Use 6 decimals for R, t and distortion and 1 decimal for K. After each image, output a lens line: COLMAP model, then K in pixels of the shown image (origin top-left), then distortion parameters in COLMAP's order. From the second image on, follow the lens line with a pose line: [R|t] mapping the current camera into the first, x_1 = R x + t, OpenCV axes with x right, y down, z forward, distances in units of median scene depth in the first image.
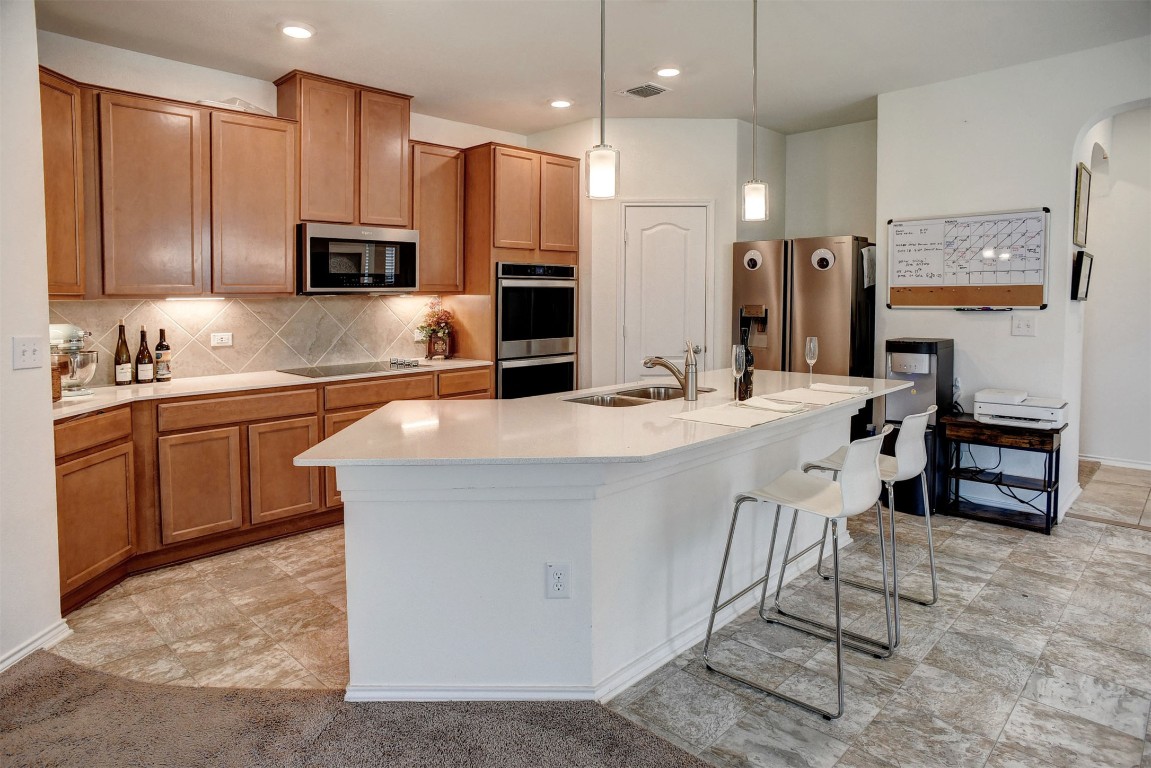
lens RADIAL K [[679.2, 0, 576.4], [0, 679.2, 292.2], [0, 0, 1]] dist [-0.069190, 0.054060]
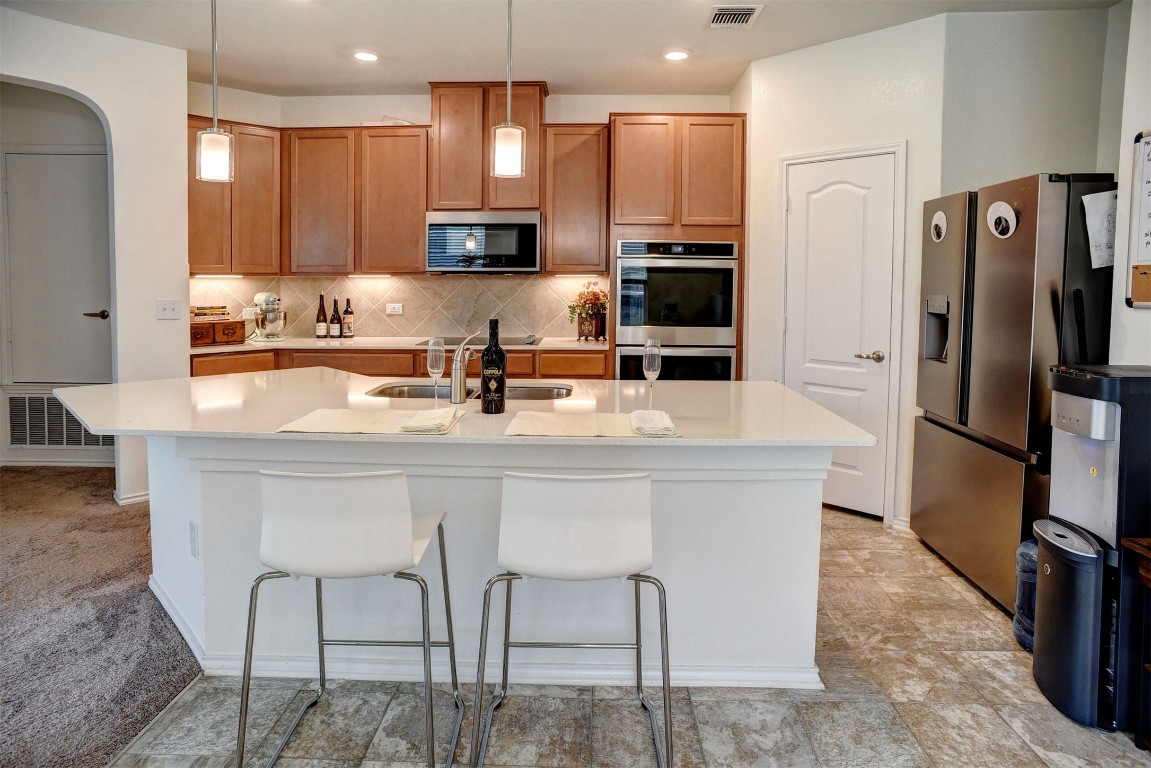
lens RADIAL K [[666.5, 0, 582.6], [0, 666.5, 297.9], [0, 0, 1]] dist [-0.006398, -0.001903]
pose [[0.686776, 0.034467, -0.726052, 0.598176], [-0.005763, 0.999102, 0.041978, -0.004656], [0.726847, -0.024645, 0.686357, 0.380474]]
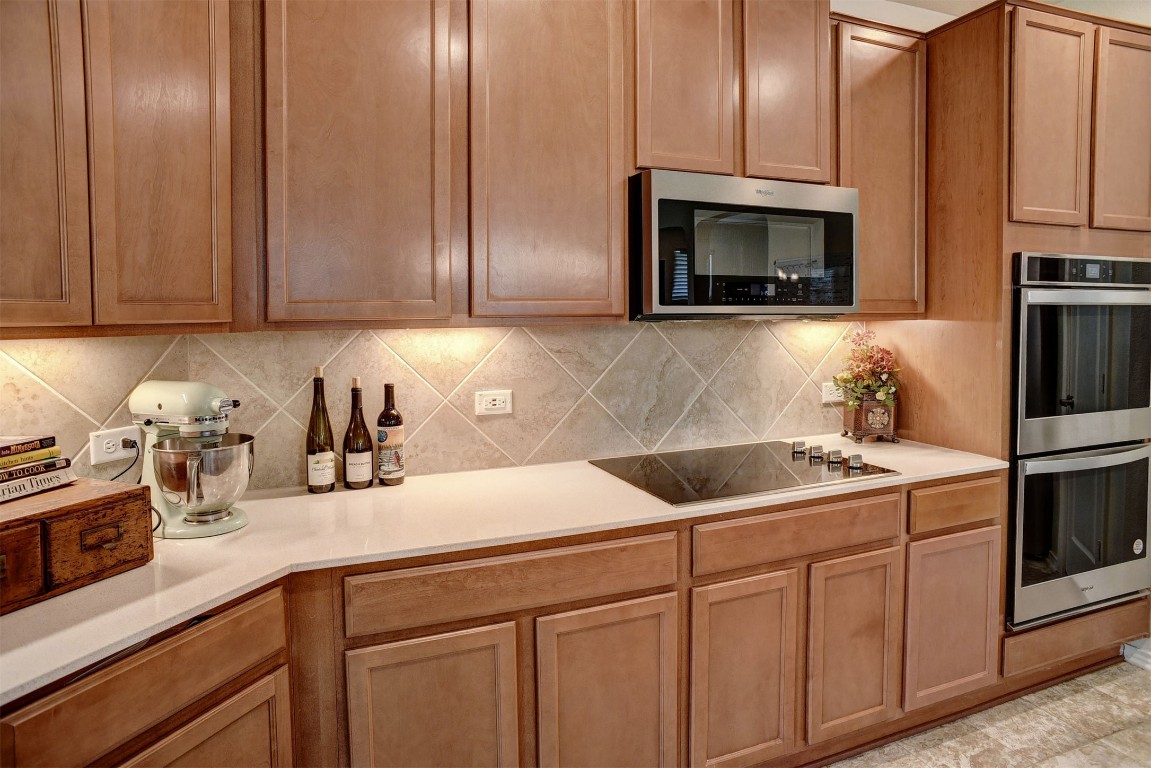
lens RADIAL K [[672.6, 0, 580.3], [0, 672.6, 338.8], [0, 0, 1]] dist [-0.080622, 0.052725]
pose [[0.917227, 0.021717, -0.397772, -0.245923], [-0.002866, 0.998847, 0.047925, -0.005700], [0.398354, -0.042818, 0.916232, 0.518606]]
